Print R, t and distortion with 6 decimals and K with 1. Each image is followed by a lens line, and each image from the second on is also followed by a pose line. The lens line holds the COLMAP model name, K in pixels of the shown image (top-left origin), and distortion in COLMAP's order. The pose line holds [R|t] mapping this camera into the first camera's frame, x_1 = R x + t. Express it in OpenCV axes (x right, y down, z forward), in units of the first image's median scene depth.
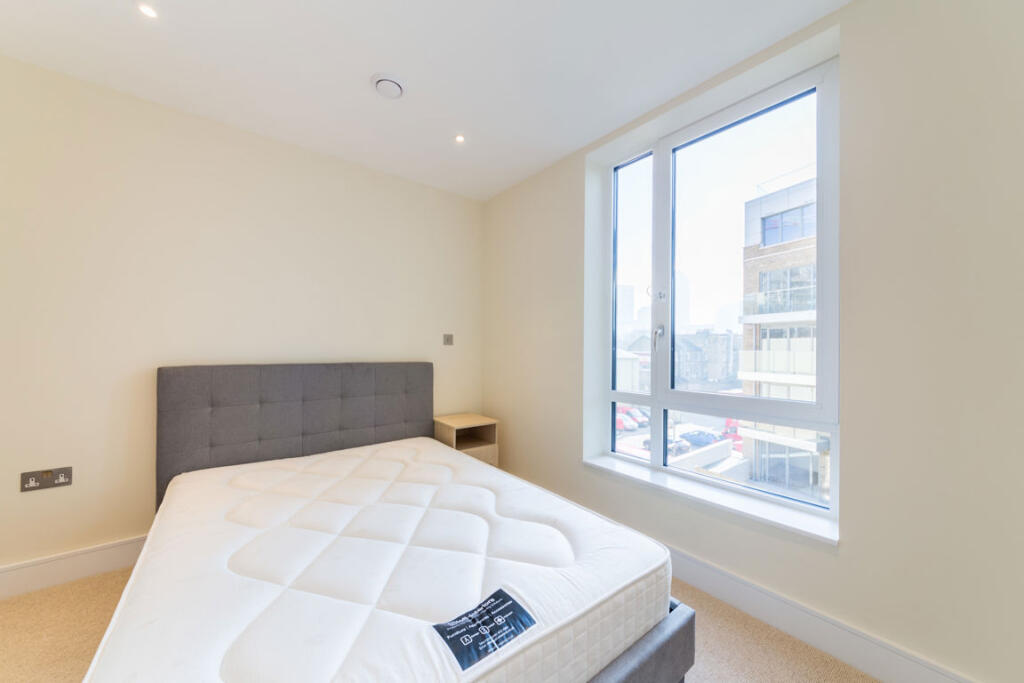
lens RADIAL K [[360.2, 0, 517.6], [0, 360.2, 349.5], [0, 0, 1]] dist [0.000461, 0.000062]
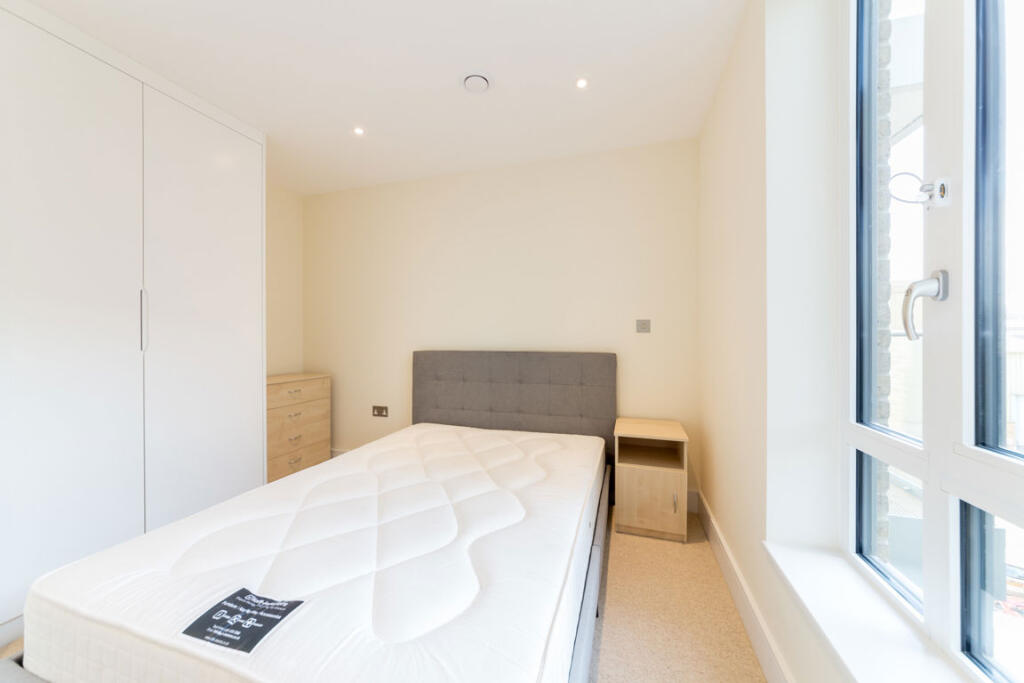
lens RADIAL K [[362.5, 0, 512.0], [0, 362.5, 341.5], [0, 0, 1]] dist [0.000843, 0.000109]
pose [[0.563675, 0.001551, -0.825995, 0.487292], [0.004627, 0.999977, 0.005036, 0.002695], [0.825984, -0.006661, 0.563654, 0.446735]]
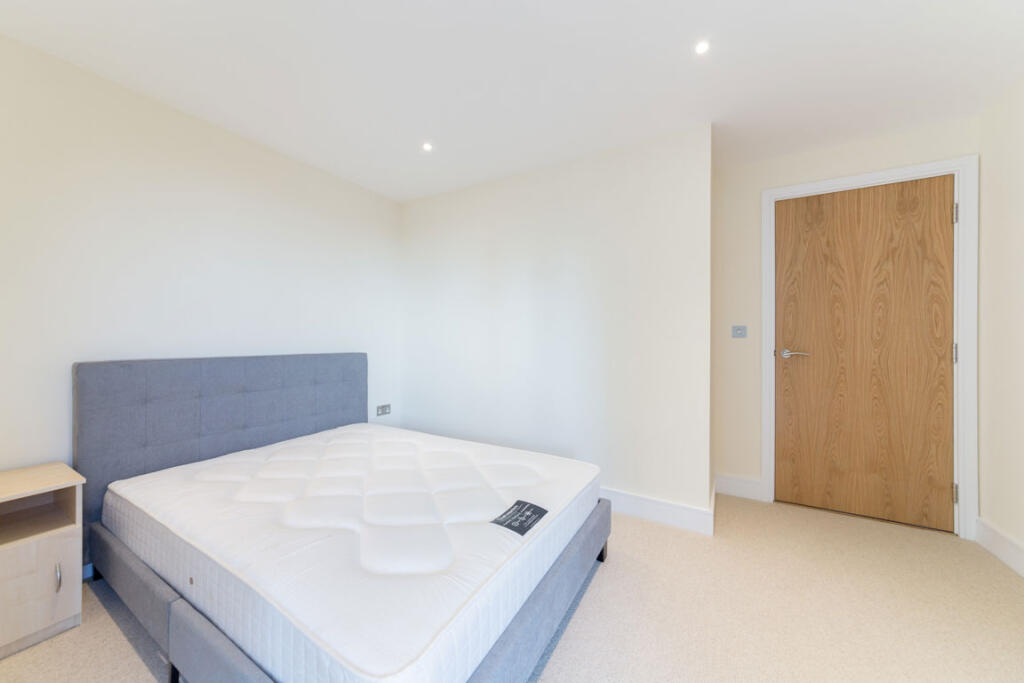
lens RADIAL K [[362.5, 0, 512.0], [0, 362.5, 341.5], [0, 0, 1]] dist [0.000843, 0.000109]
pose [[0.940395, -0.005713, 0.340035, -0.282031], [0.002490, 0.999948, 0.009914, -0.009972], [-0.340074, -0.008477, 0.940360, -0.204409]]
